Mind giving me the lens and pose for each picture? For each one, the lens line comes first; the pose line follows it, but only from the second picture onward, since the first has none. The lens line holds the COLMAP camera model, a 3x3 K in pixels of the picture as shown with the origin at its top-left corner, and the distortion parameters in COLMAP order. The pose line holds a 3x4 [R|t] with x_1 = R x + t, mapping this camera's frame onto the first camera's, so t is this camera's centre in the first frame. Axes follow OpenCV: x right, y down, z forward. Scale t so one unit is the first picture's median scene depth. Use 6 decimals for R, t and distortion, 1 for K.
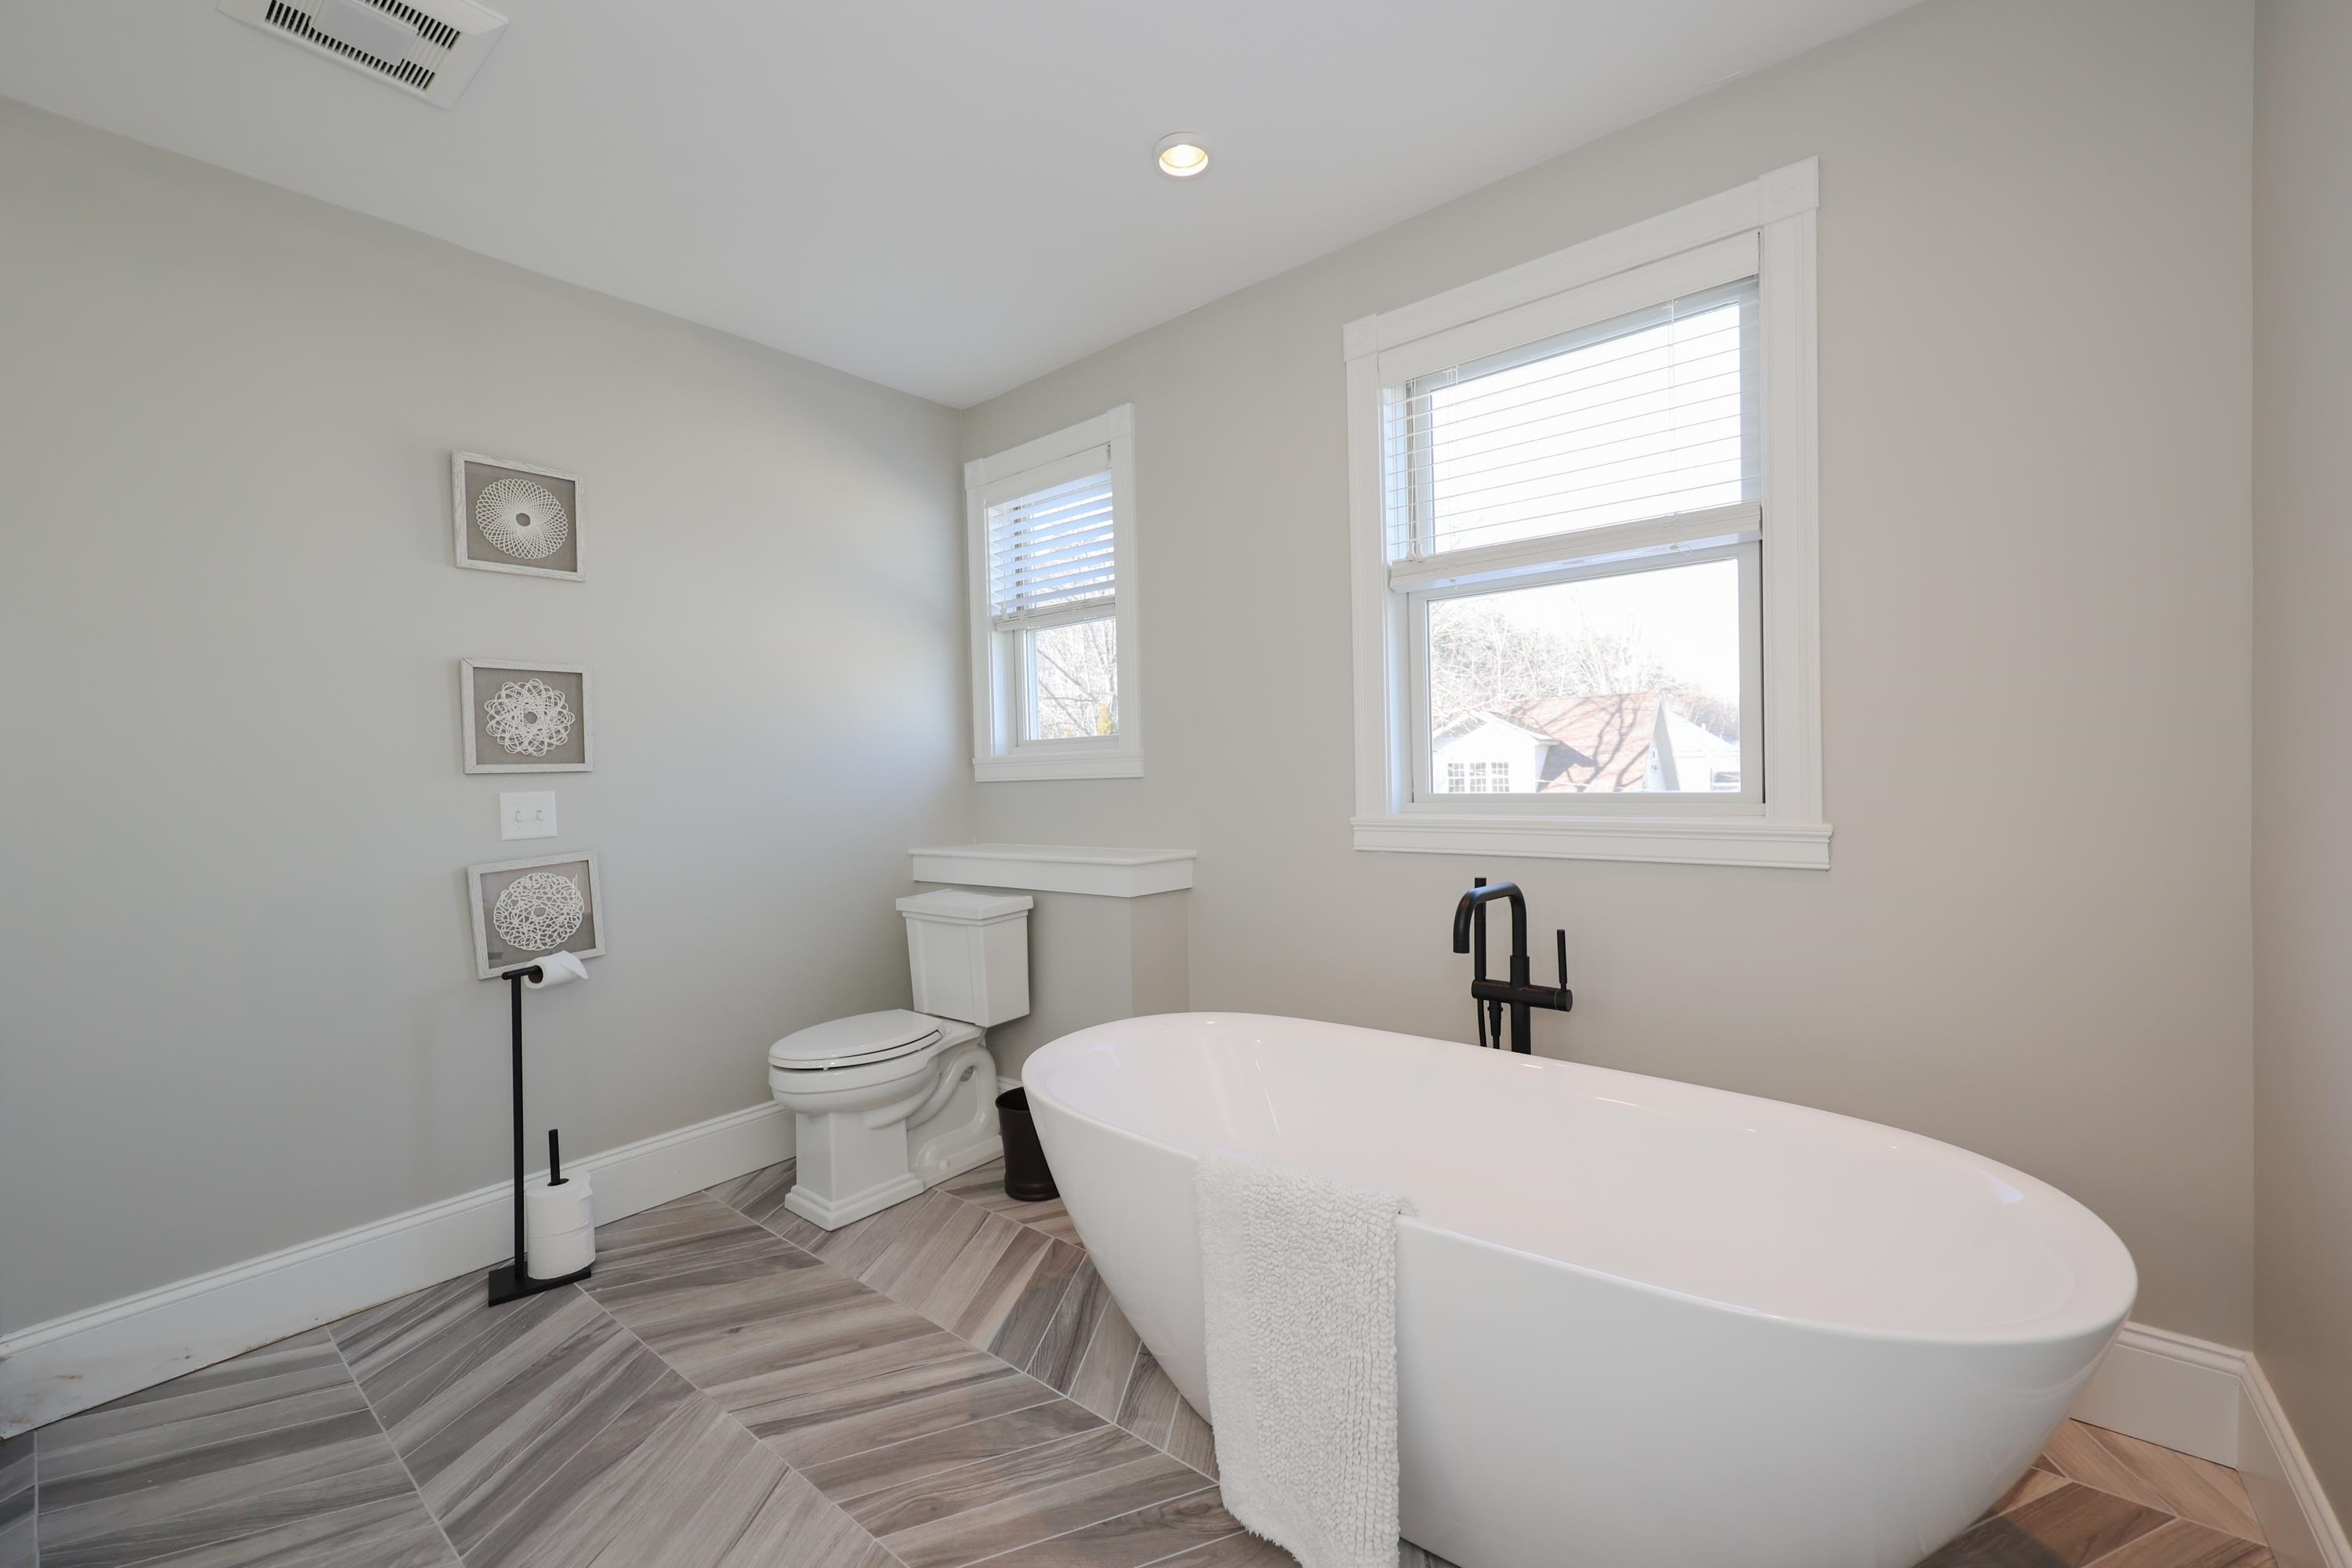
lens RADIAL K [[981.7, 0, 1170.3], [0, 981.7, 787.4], [0, 0, 1]] dist [0.001402, -0.000092]
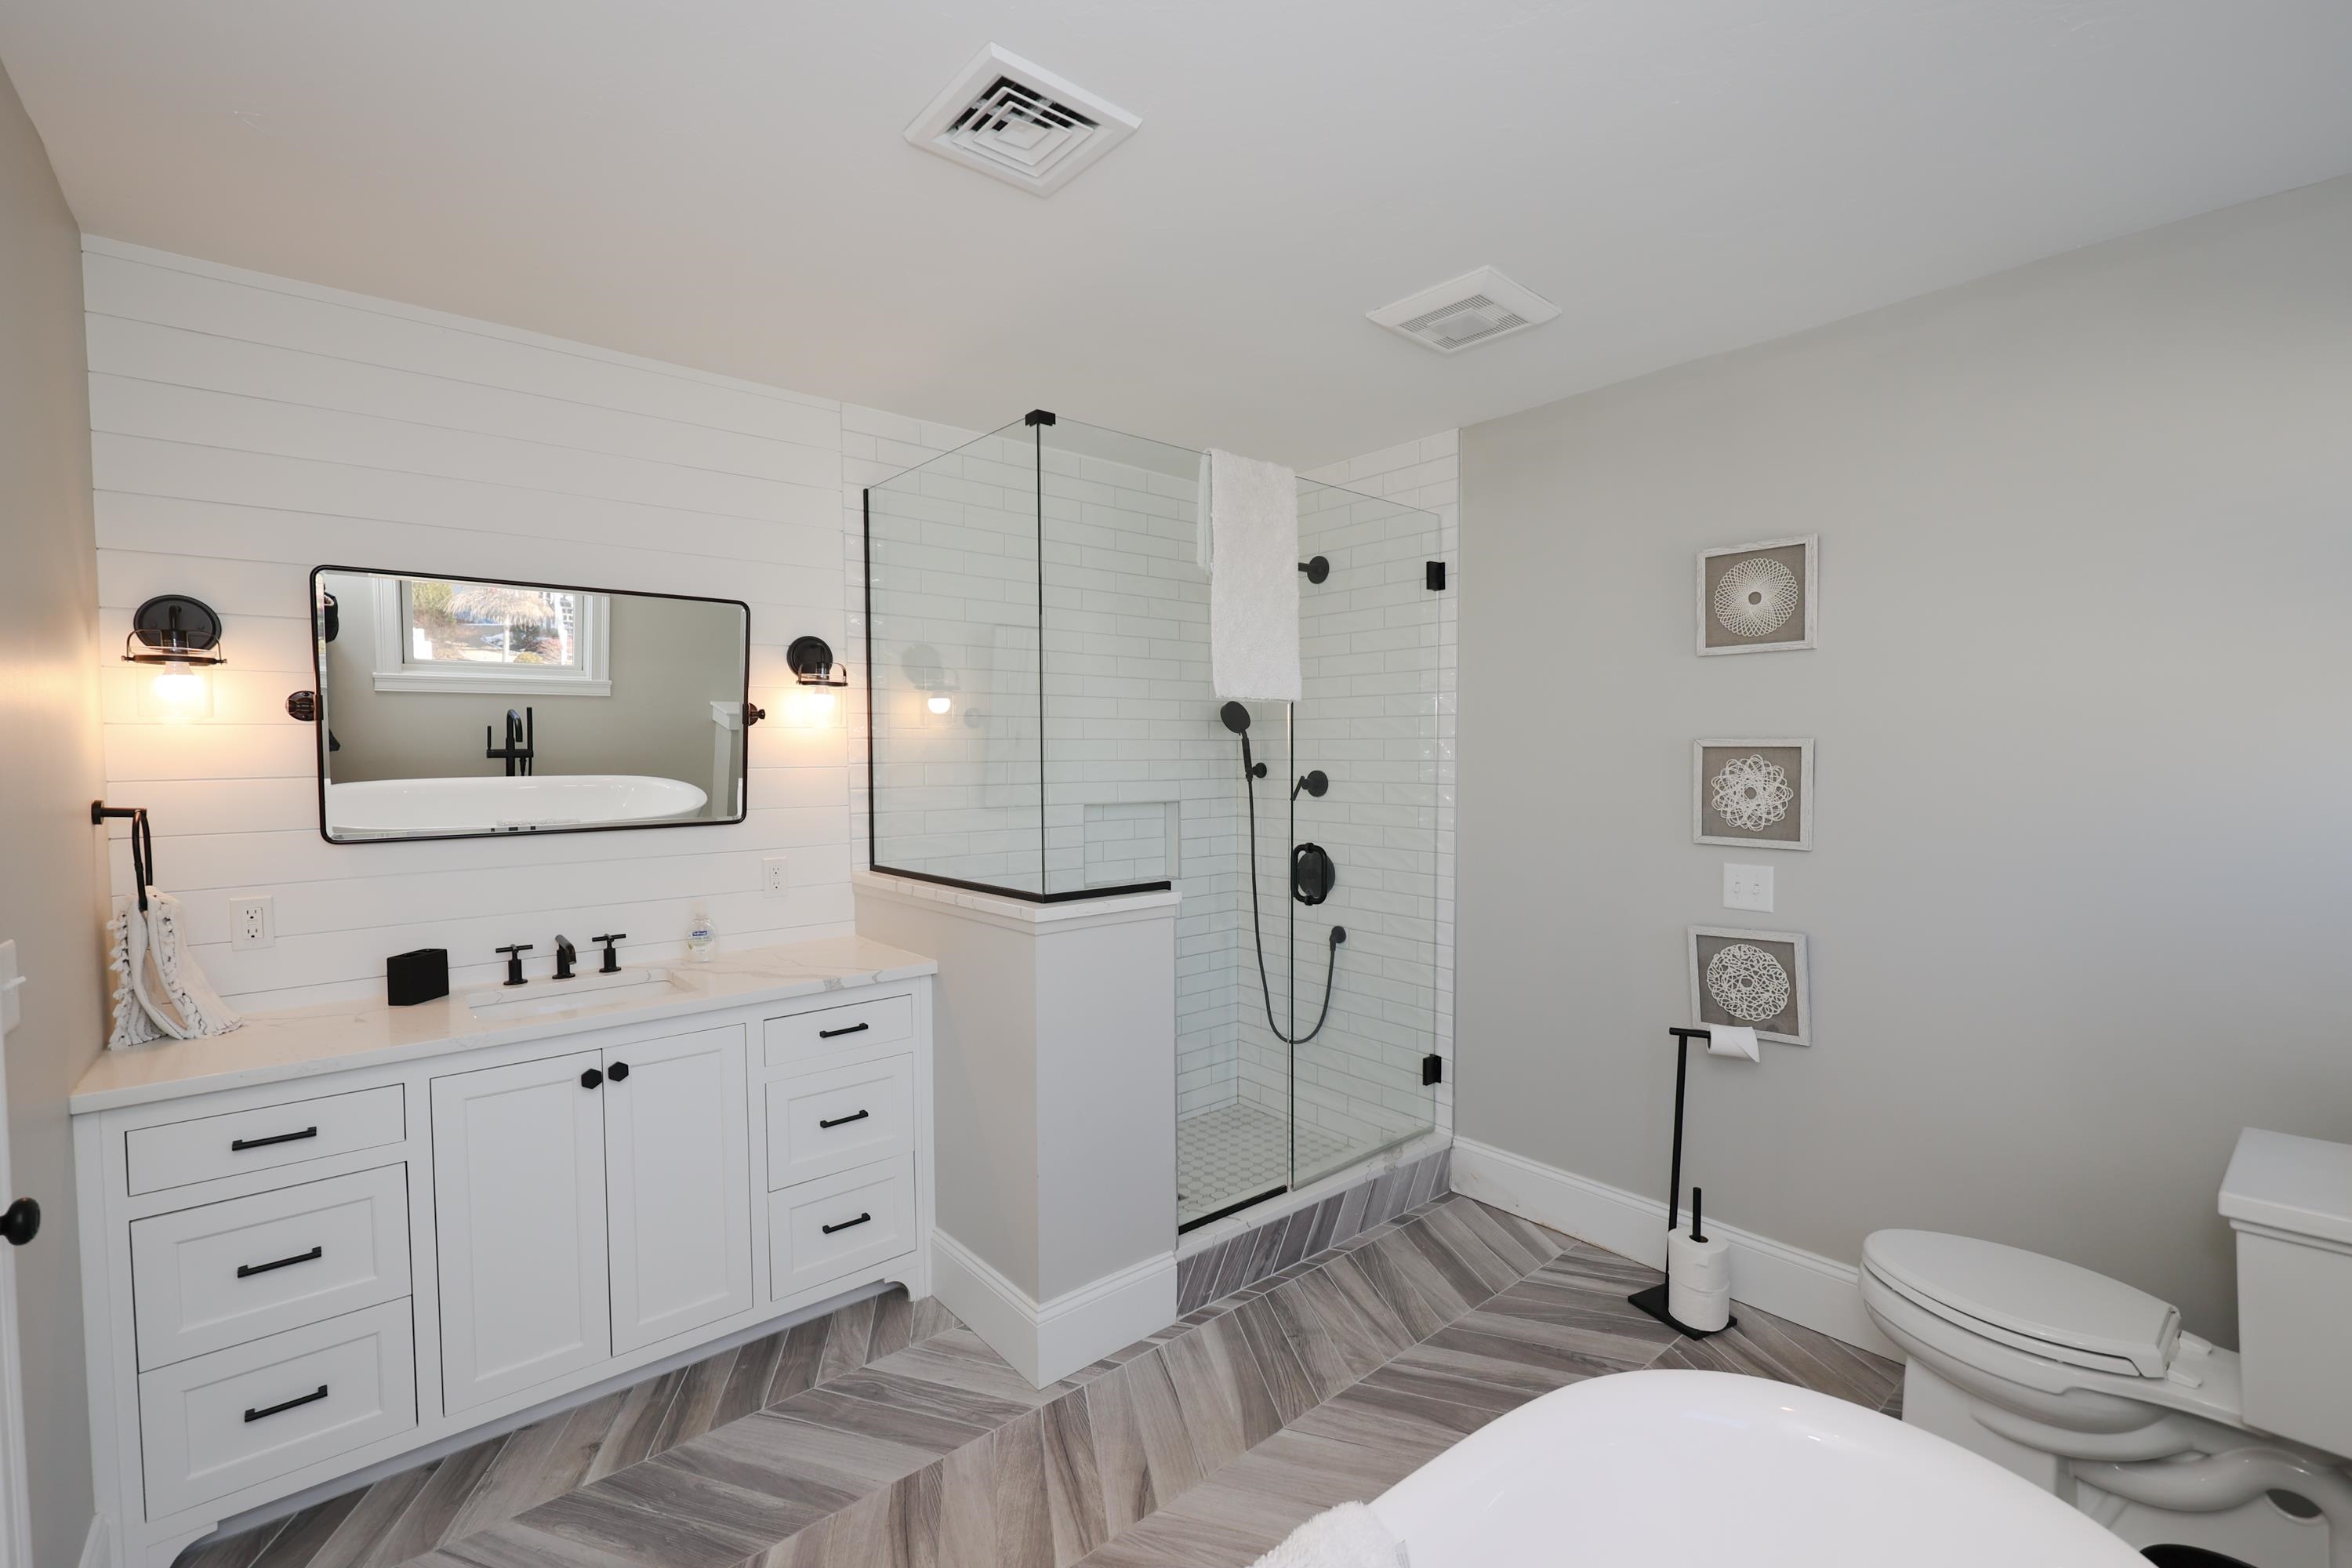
lens RADIAL K [[996.2, 0, 1176.0], [0, 996.2, 784.0], [0, 0, 1]] dist [-0.014559, -0.000245]
pose [[-0.192143, 0.063117, -0.979335, 0.474955], [-0.006559, 0.997825, 0.065595, -0.145284], [0.981345, 0.019028, -0.191311, 0.616994]]
